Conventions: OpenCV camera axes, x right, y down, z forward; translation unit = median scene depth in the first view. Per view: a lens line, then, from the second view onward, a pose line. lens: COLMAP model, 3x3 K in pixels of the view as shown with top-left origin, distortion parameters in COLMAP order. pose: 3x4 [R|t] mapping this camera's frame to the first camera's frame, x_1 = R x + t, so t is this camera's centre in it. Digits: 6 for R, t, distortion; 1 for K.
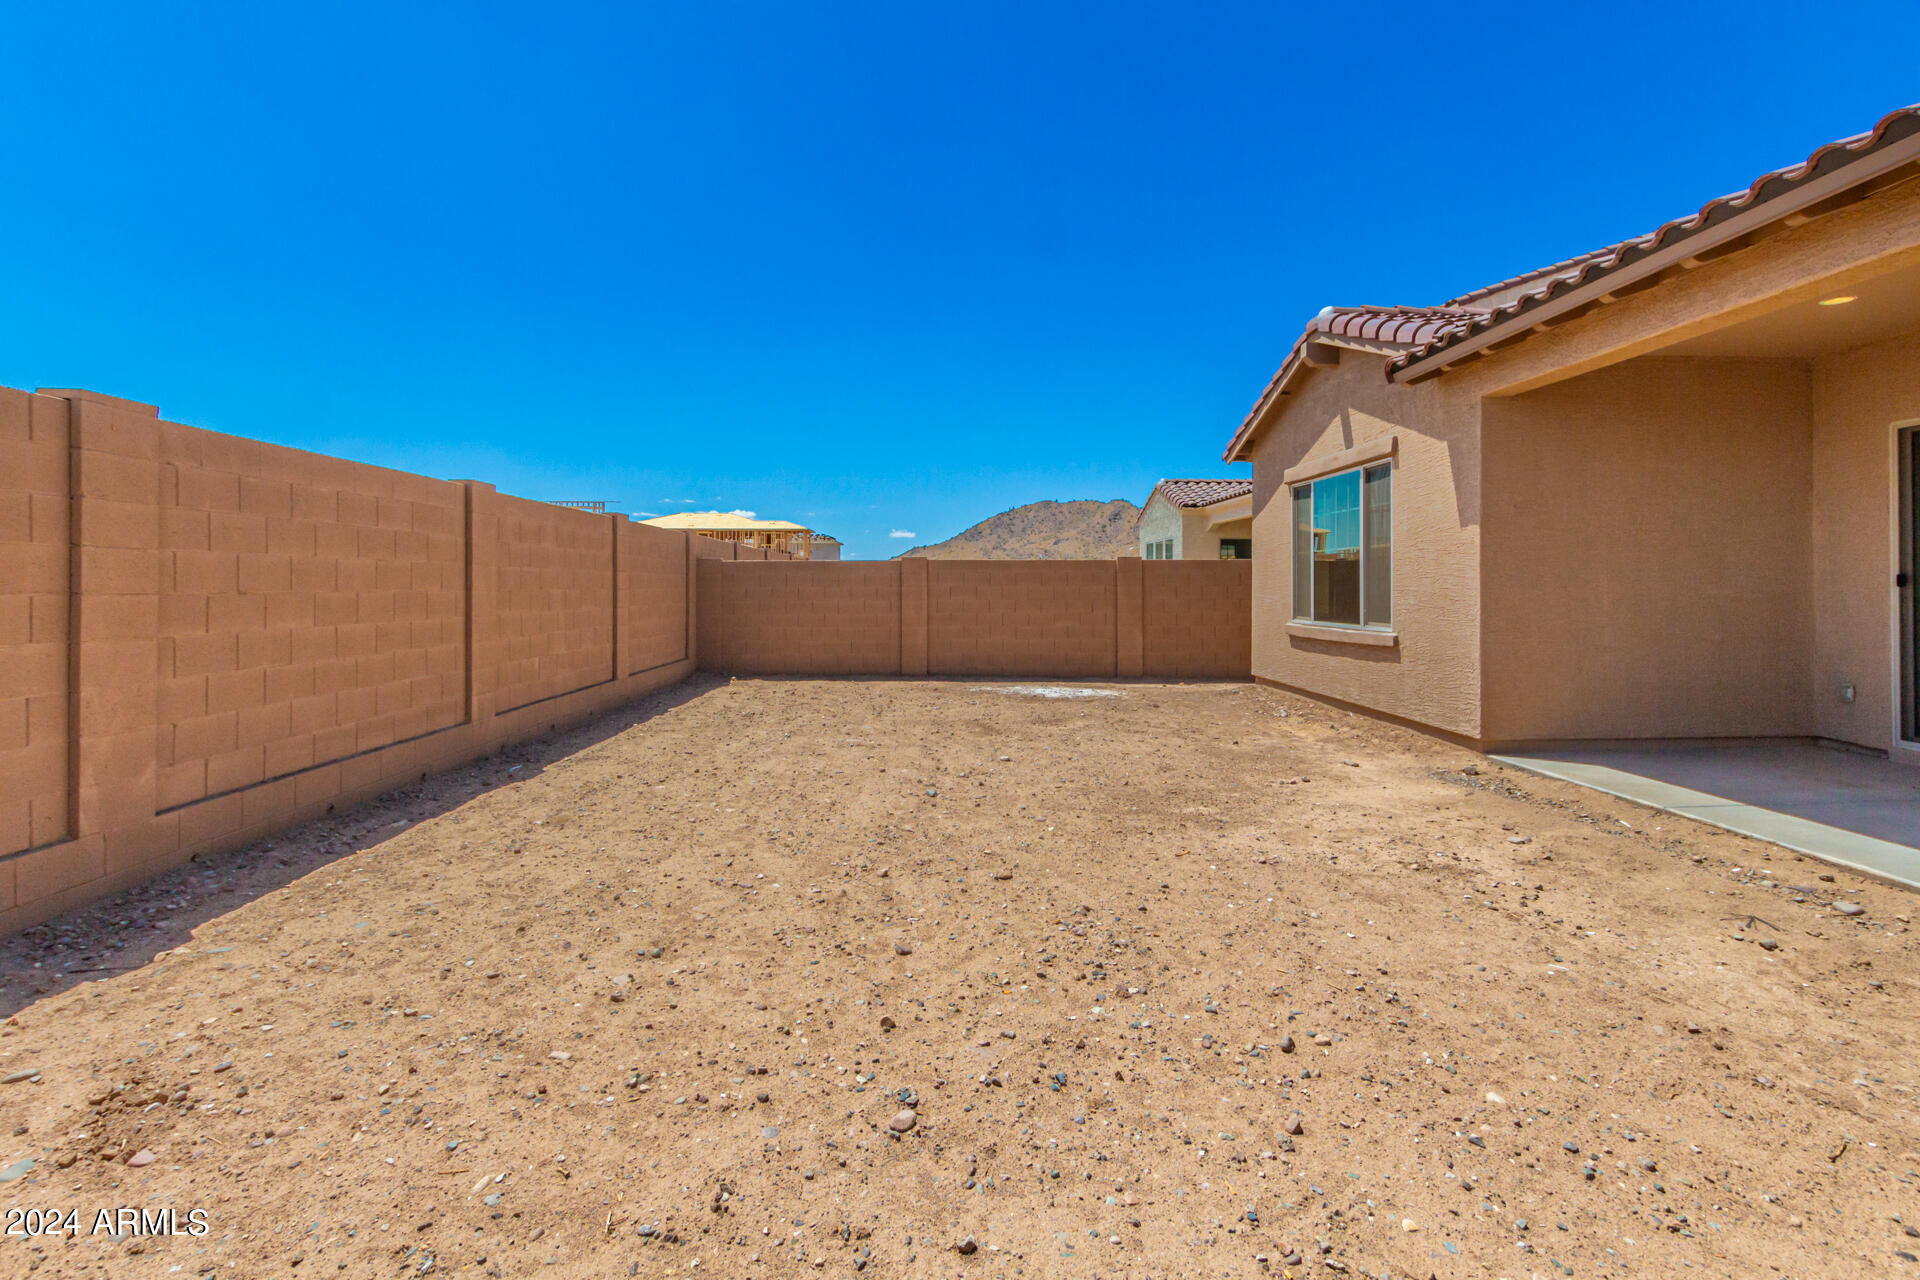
lens RADIAL K [[903.2, 0, 965.9], [0, 903.2, 595.2], [0, 0, 1]] dist [-0.019432, -0.000175]
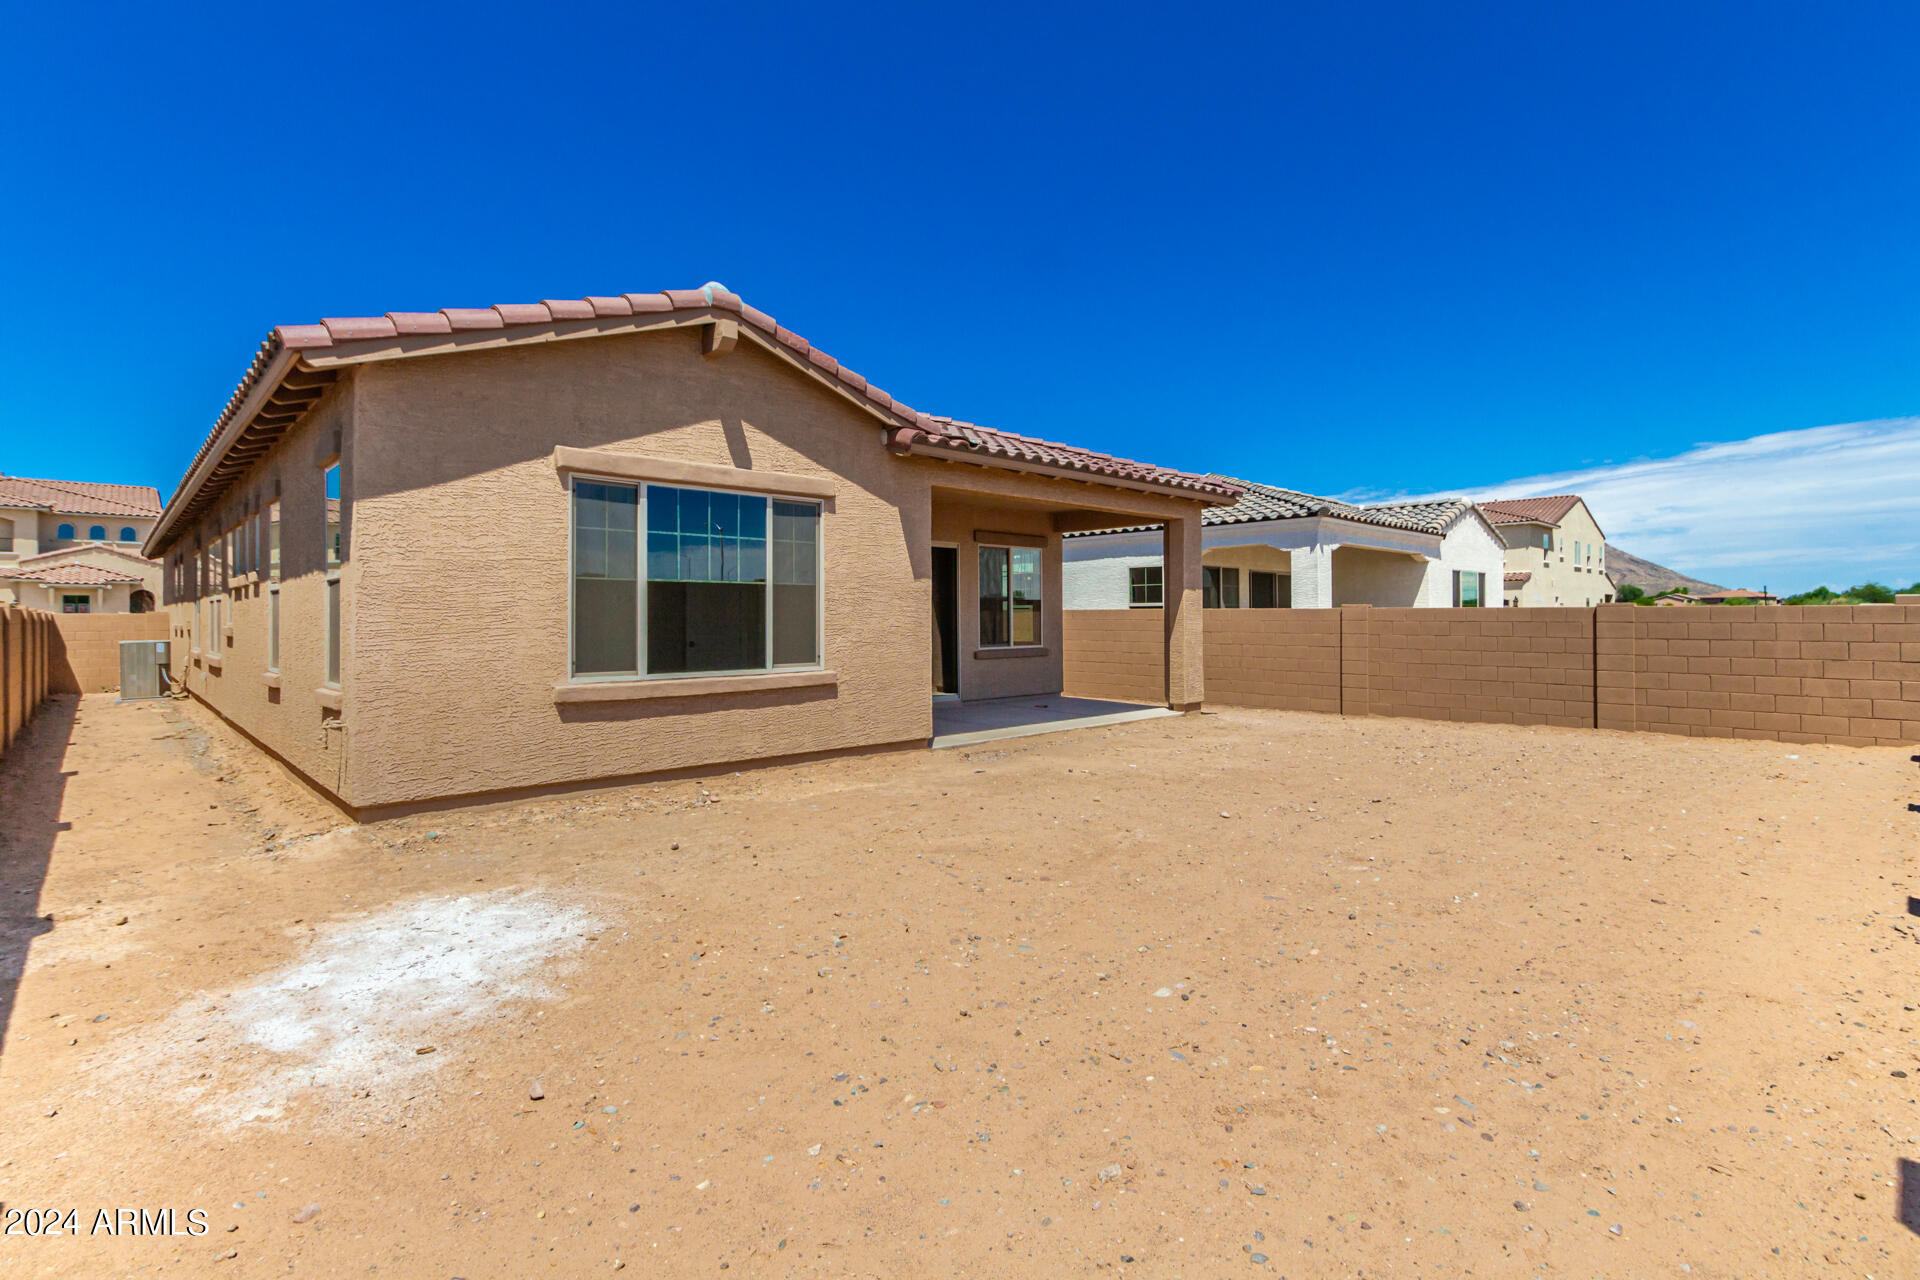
lens RADIAL K [[903.2, 0, 965.9], [0, 903.2, 595.2], [0, 0, 1]] dist [-0.019432, -0.000175]
pose [[-0.661800, 0.018219, 0.749459, -0.411145], [0.006837, 0.999810, -0.018268, -0.024826], [-0.749649, -0.006966, -0.661798, 1.579901]]
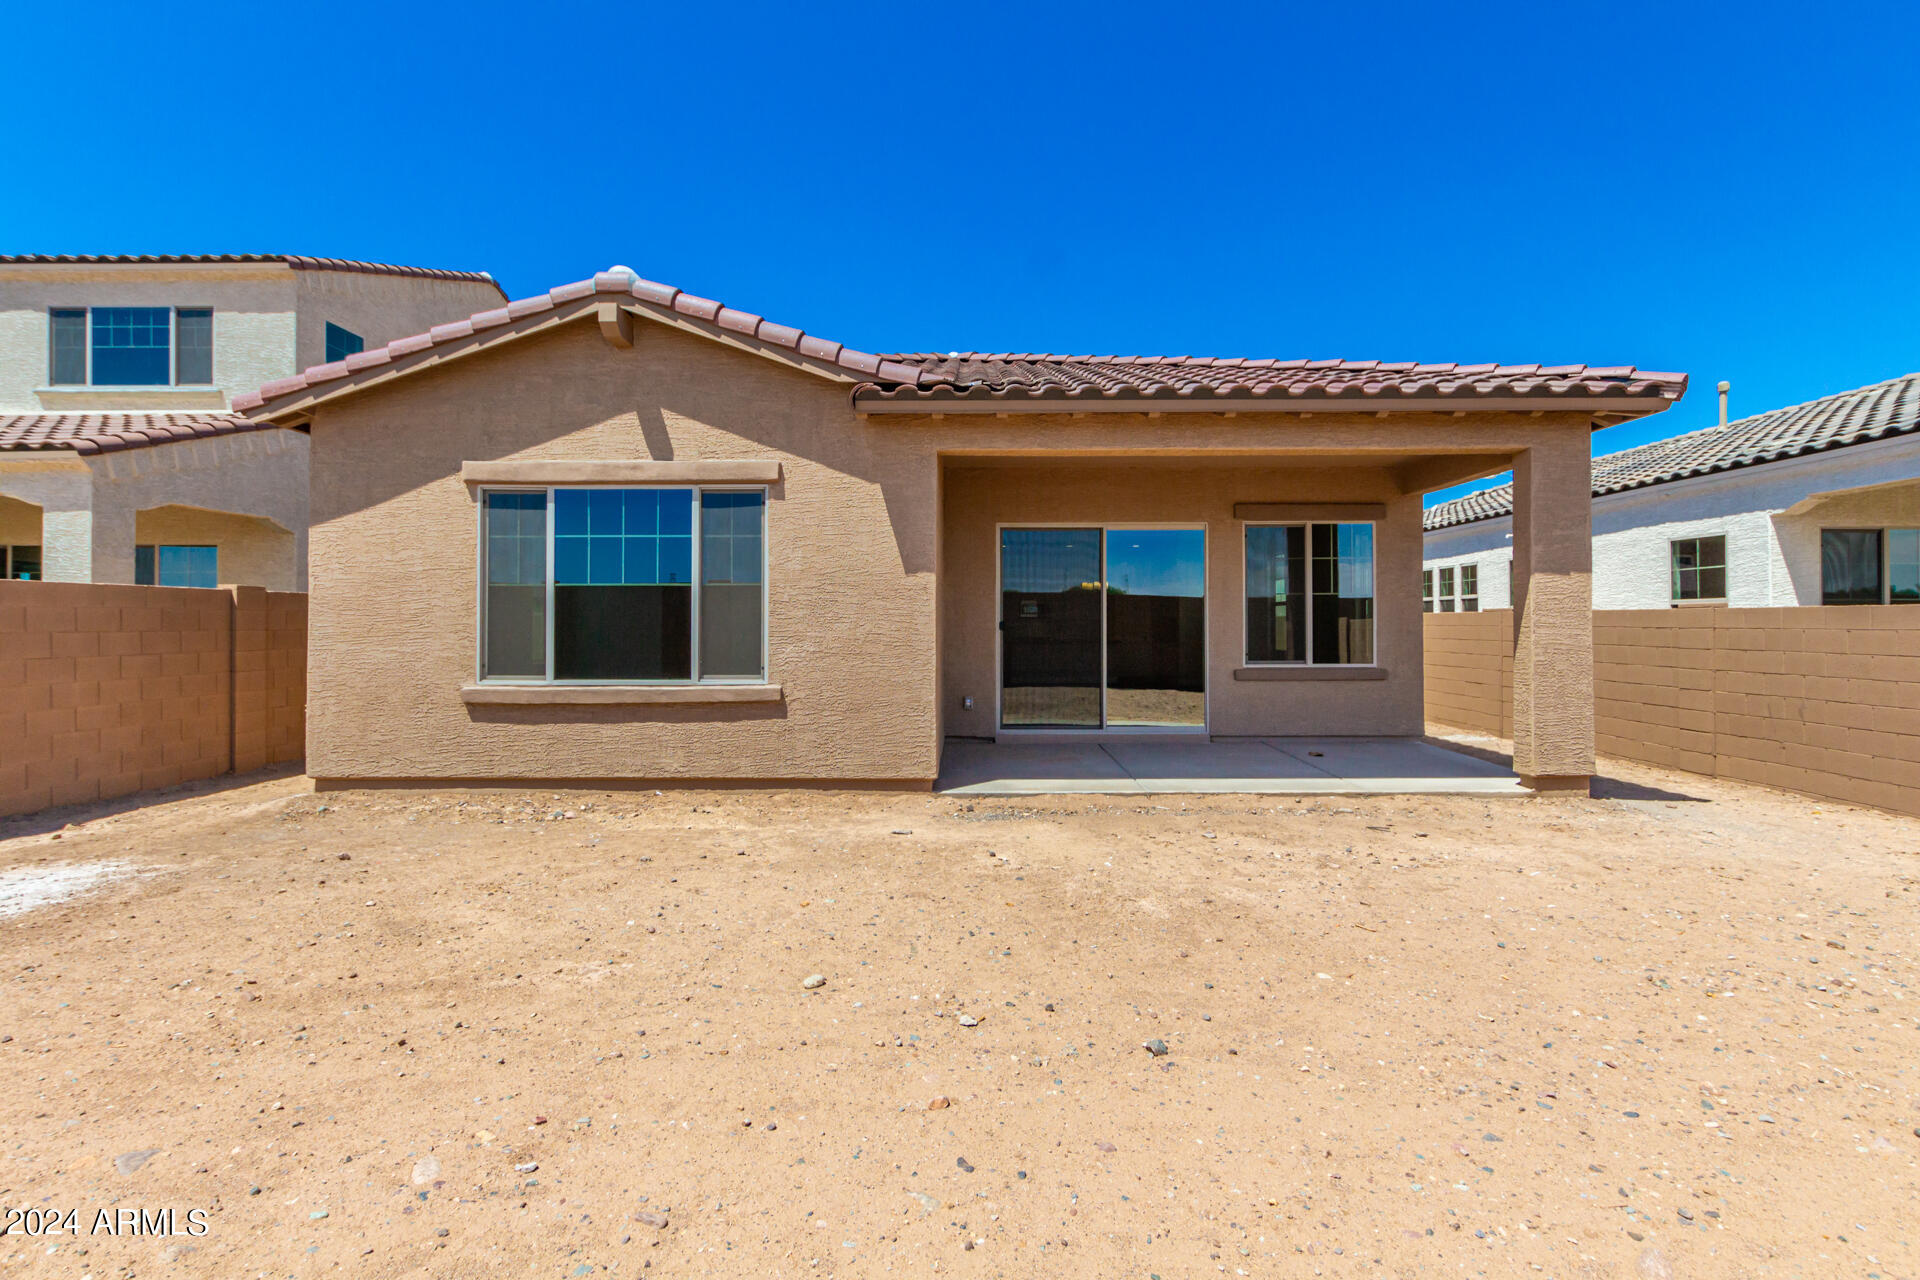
lens RADIAL K [[894.7, 0, 960.6], [0, 894.7, 609.3], [0, 0, 1]] dist [-0.000658, -0.000149]
pose [[0.050102, 0.014348, 0.998641, -0.393733], [0.008876, 0.999851, -0.014811, -0.017655], [-0.998705, 0.009606, 0.049967, 0.779604]]
